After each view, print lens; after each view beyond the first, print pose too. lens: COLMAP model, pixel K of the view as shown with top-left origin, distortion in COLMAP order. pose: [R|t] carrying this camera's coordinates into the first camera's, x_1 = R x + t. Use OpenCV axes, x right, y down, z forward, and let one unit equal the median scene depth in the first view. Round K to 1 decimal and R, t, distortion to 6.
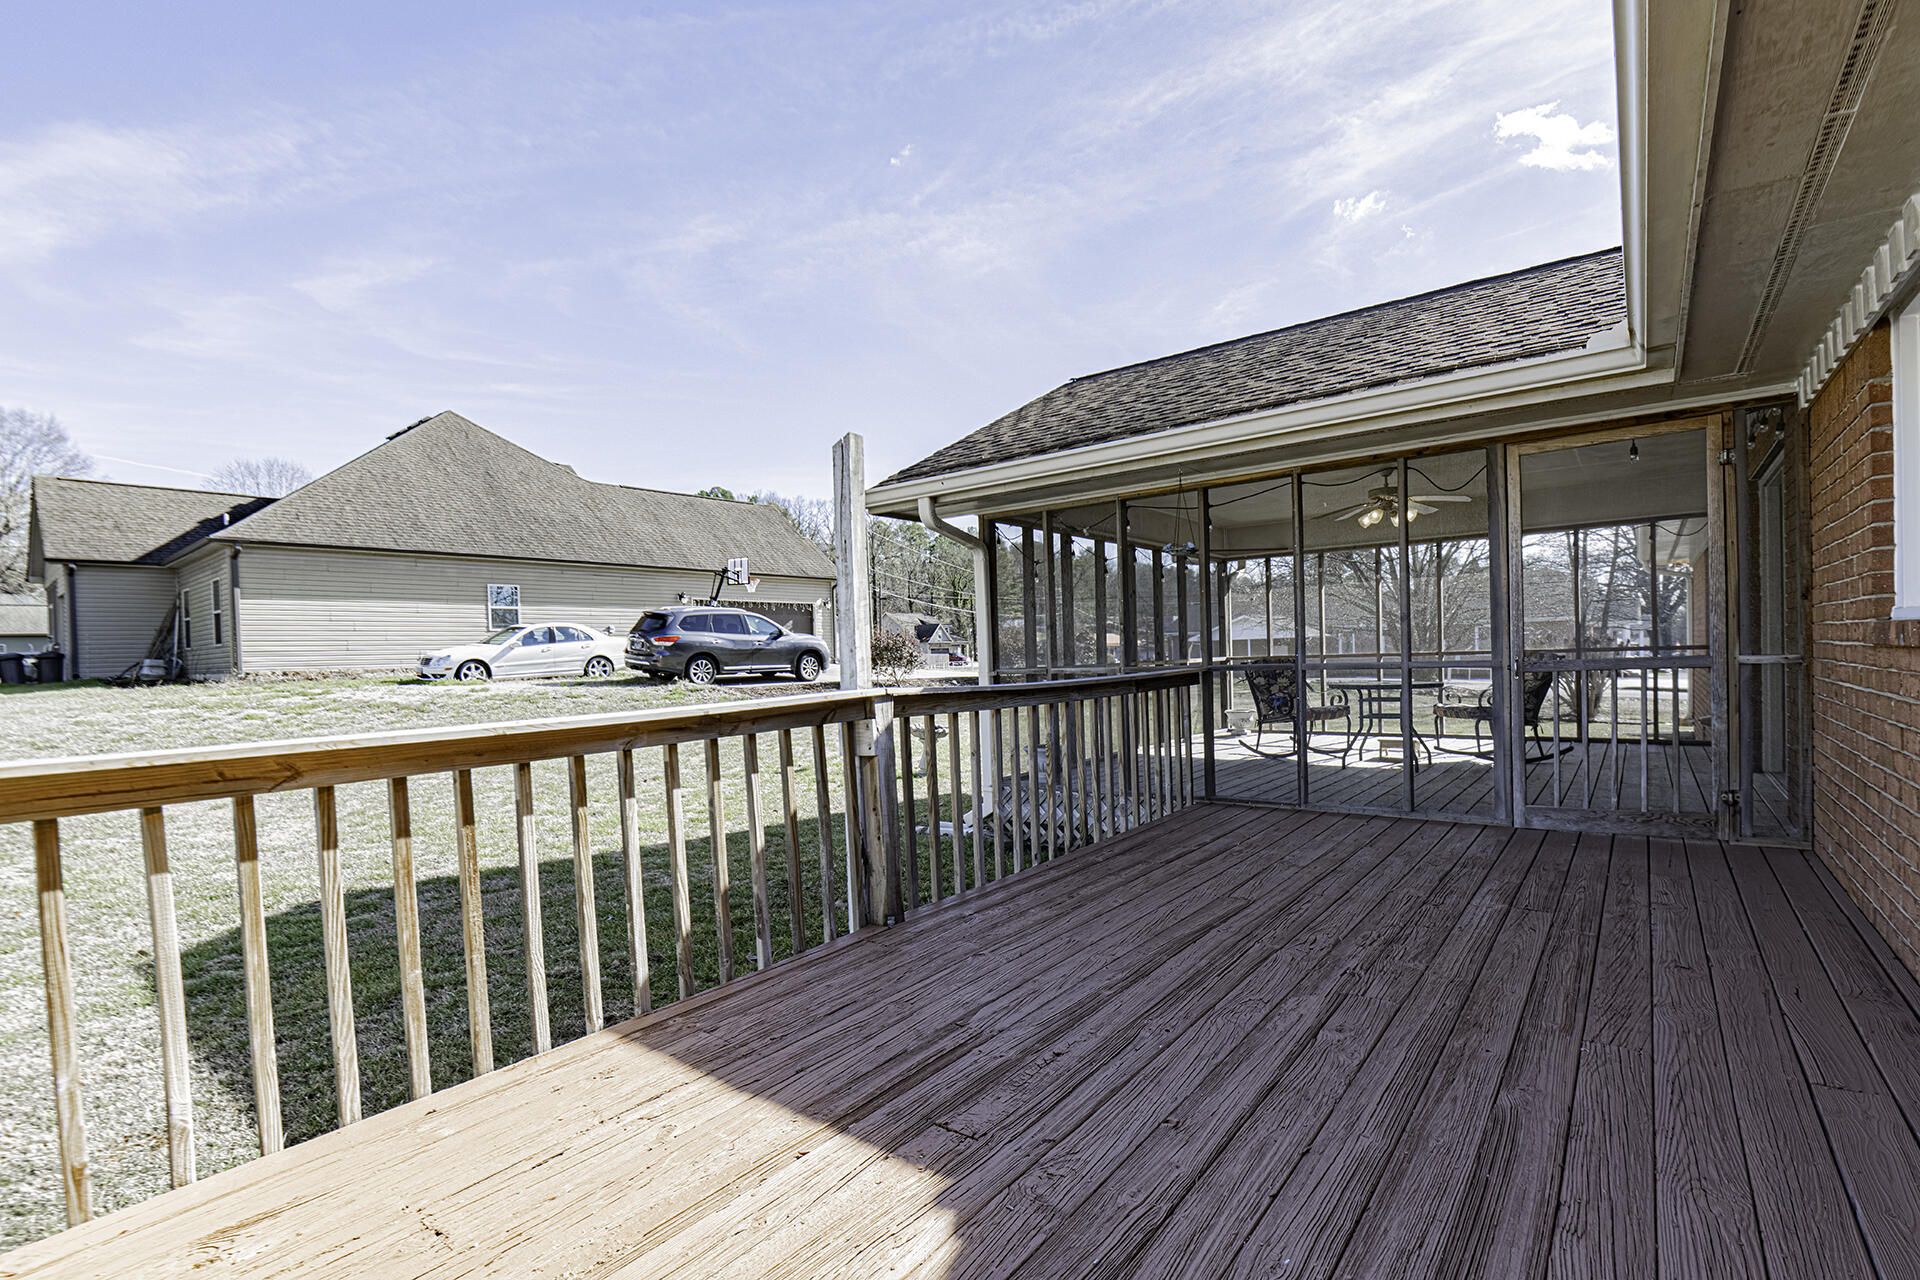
lens RADIAL K [[871.7, 0, 973.9], [0, 871.7, 669.8], [0, 0, 1]] dist [-0.001558, -0.000420]
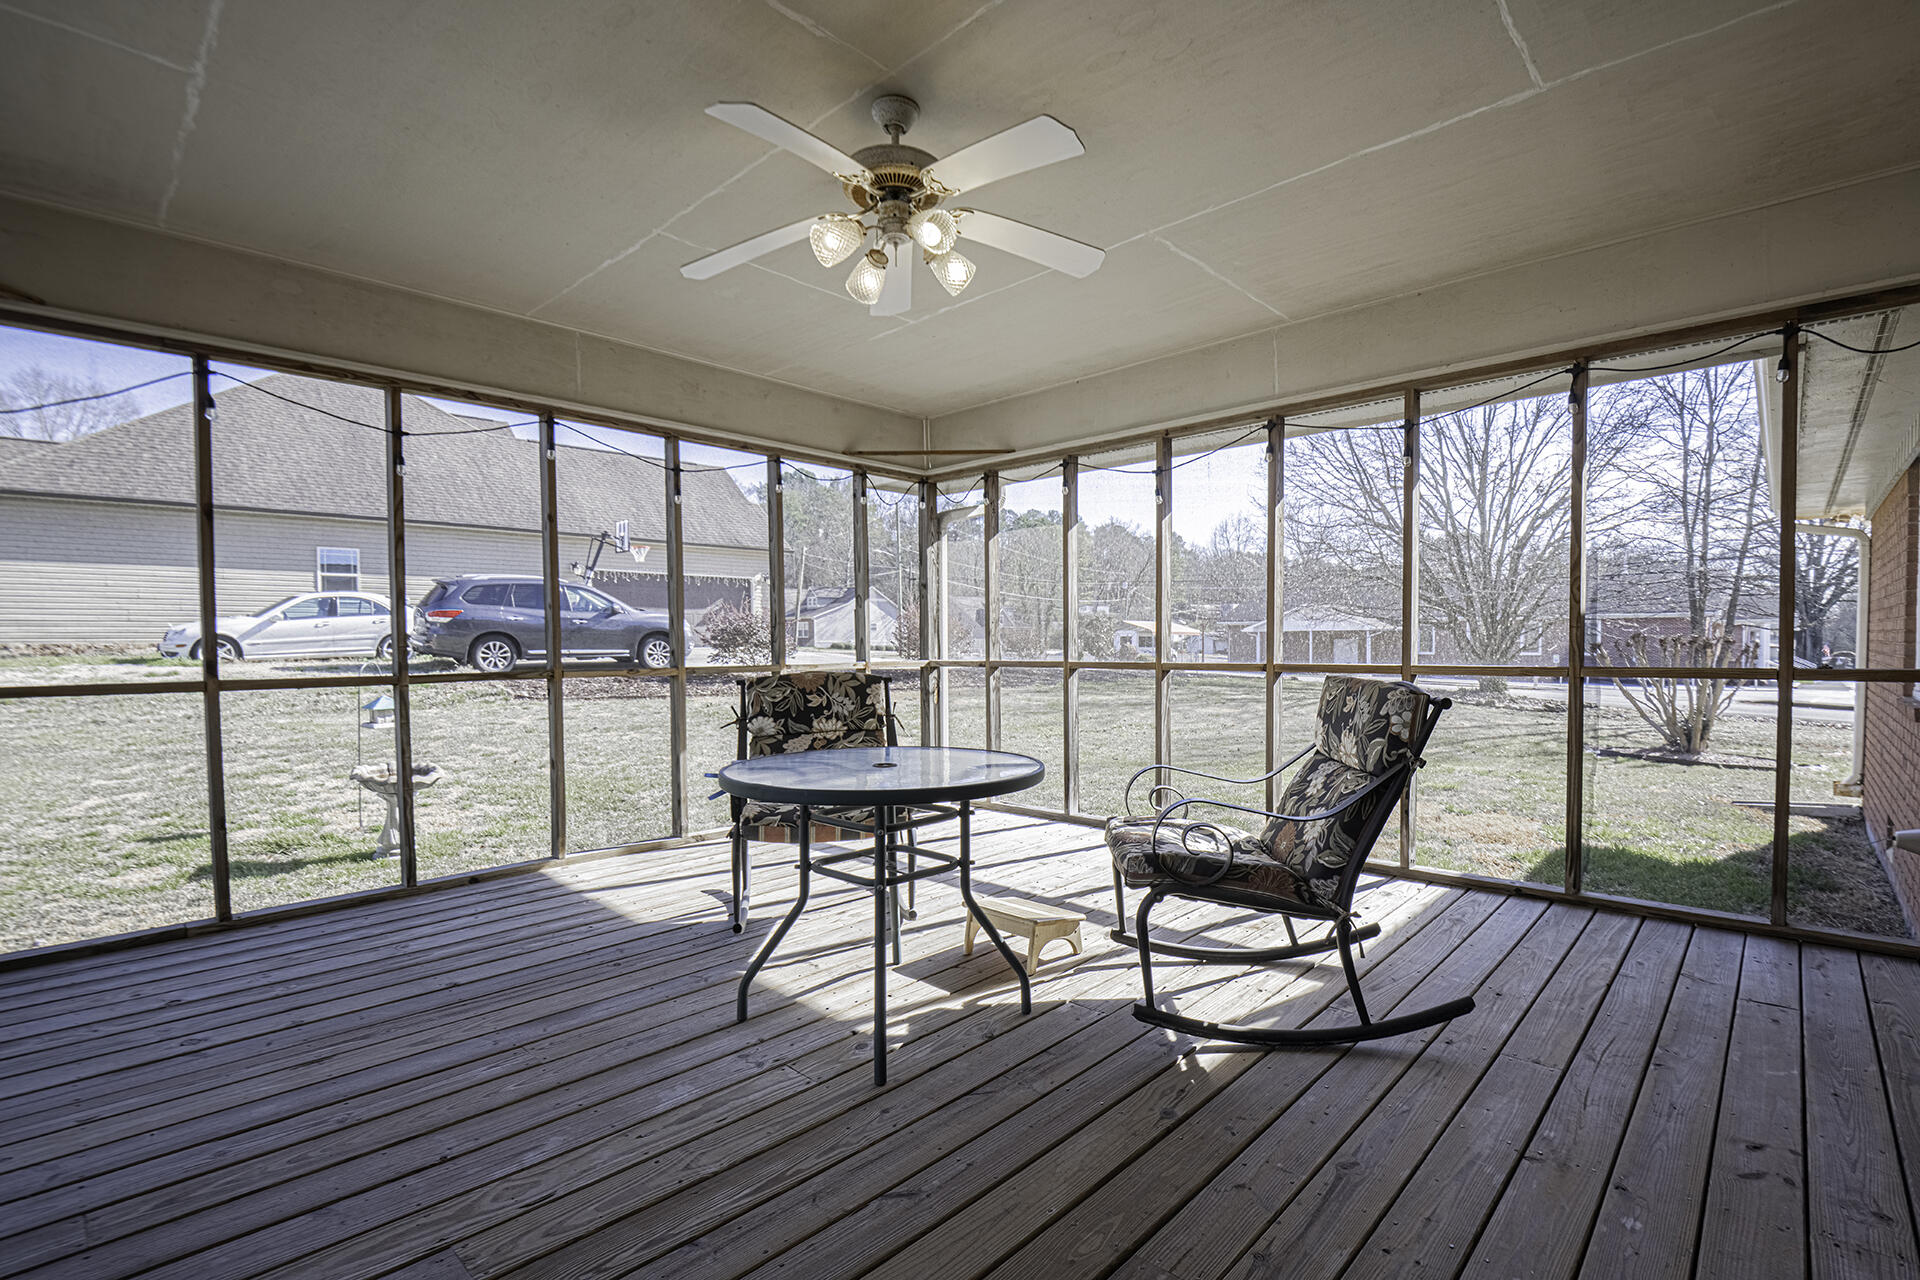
lens RADIAL K [[871.7, 0, 973.9], [0, 871.7, 669.8], [0, 0, 1]] dist [-0.001558, -0.000420]
pose [[0.995025, 0.024101, -0.096663, 0.190578], [-0.022379, 0.999572, 0.018856, -0.009441], [0.097076, -0.016599, 0.995139, 0.239074]]
